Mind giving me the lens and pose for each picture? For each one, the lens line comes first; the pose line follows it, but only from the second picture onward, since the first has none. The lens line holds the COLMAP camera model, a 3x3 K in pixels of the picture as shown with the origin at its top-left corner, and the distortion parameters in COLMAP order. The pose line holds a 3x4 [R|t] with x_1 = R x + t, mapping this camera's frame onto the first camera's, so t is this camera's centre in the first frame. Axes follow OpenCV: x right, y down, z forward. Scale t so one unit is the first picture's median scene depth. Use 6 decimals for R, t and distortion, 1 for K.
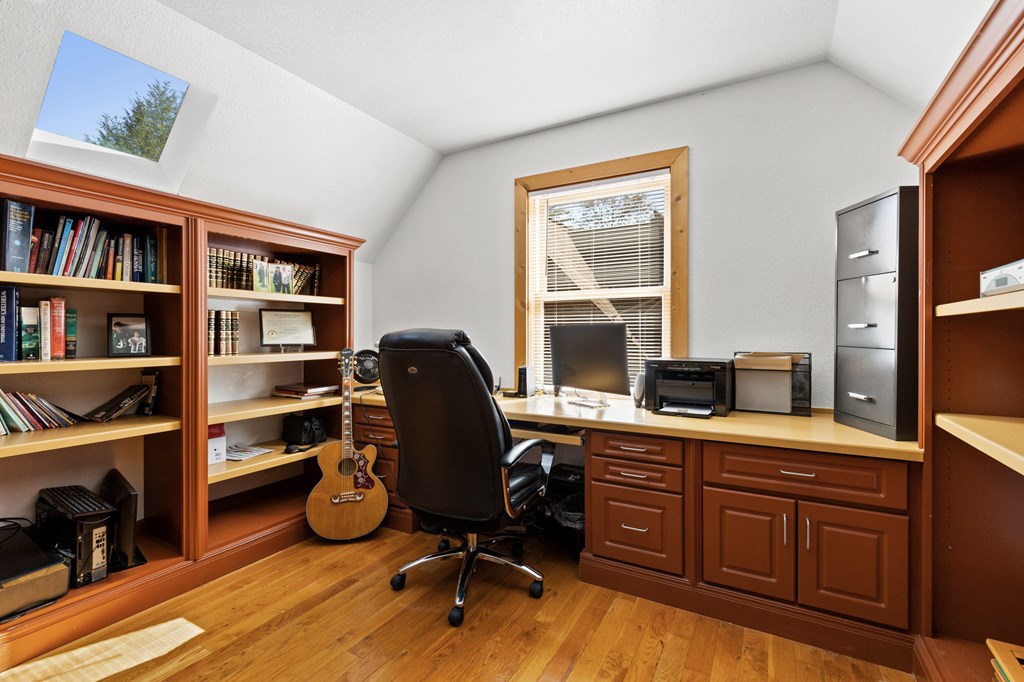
lens RADIAL K [[455.6, 0, 519.8], [0, 455.6, 332.9], [0, 0, 1]] dist [-0.004019, -0.000109]
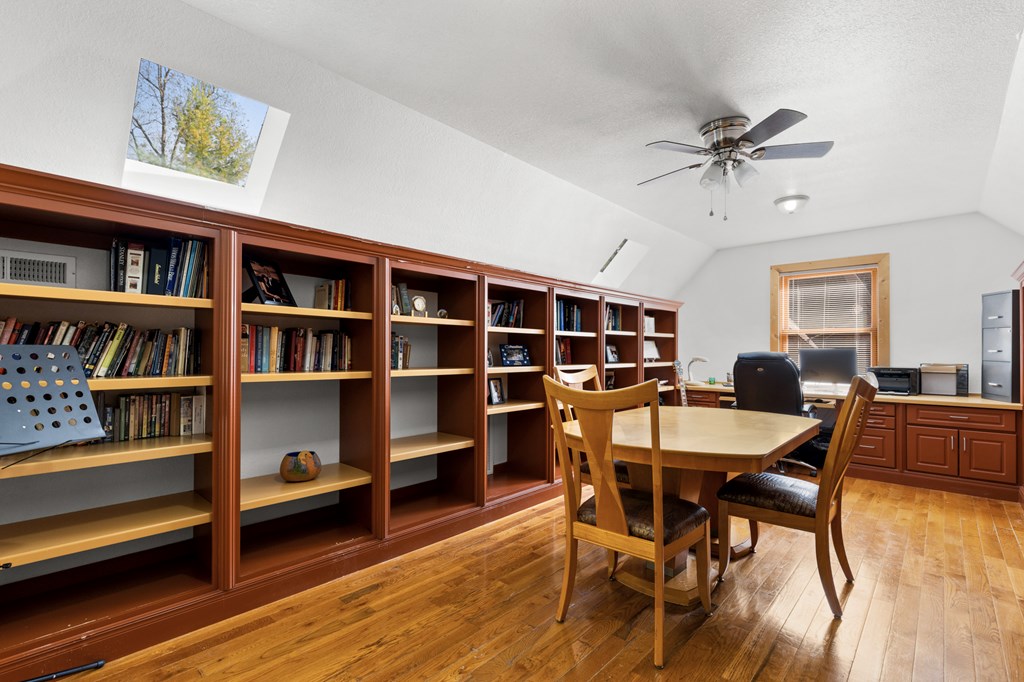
lens RADIAL K [[483.8, 0, 504.6], [0, 483.8, 347.3], [0, 0, 1]] dist [0.002468, 0.000923]
pose [[0.975108, 0.003454, -0.221705, -0.836693], [-0.005947, 0.999926, -0.010574, 0.004385], [0.221652, 0.011629, 0.975057, -1.470634]]
